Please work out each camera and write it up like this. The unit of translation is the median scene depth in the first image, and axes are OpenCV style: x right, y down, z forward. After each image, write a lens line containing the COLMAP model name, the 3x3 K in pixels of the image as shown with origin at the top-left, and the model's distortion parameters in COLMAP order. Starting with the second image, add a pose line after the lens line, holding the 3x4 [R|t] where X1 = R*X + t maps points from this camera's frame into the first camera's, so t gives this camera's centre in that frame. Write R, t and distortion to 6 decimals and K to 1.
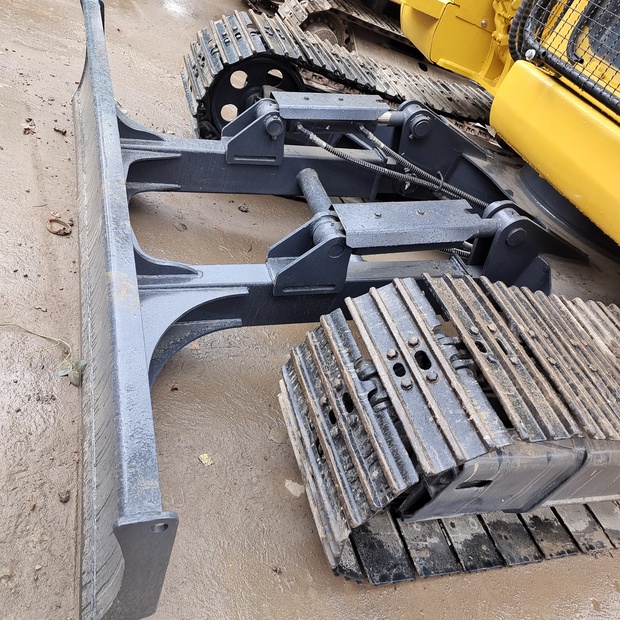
lens RADIAL K [[561.6, 0, 316.8], [0, 561.6, 311.3], [0, 0, 1]] dist [0.051515, -0.005792]
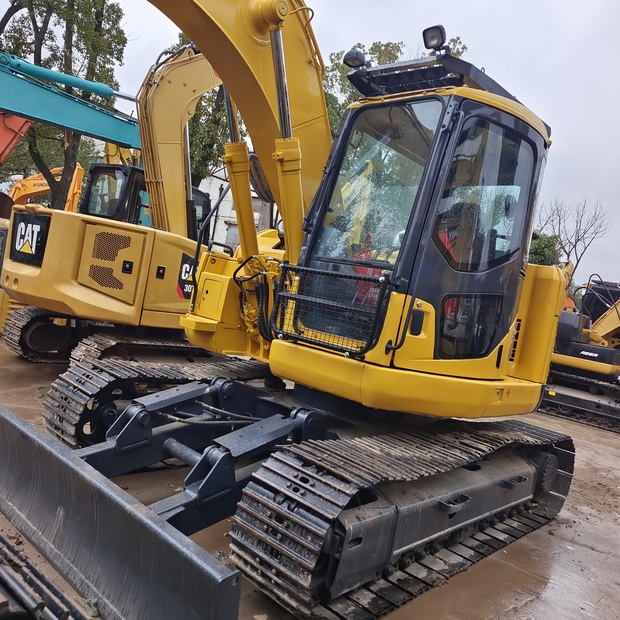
lens RADIAL K [[561.6, 0, 316.8], [0, 561.6, 311.3], [0, 0, 1]] dist [0.051515, -0.005792]
pose [[0.852911, -0.255165, 0.455449, -0.376056], [0.437285, 0.825741, -0.356276, 0.229974], [-0.285174, 0.503033, 0.815864, -0.664830]]
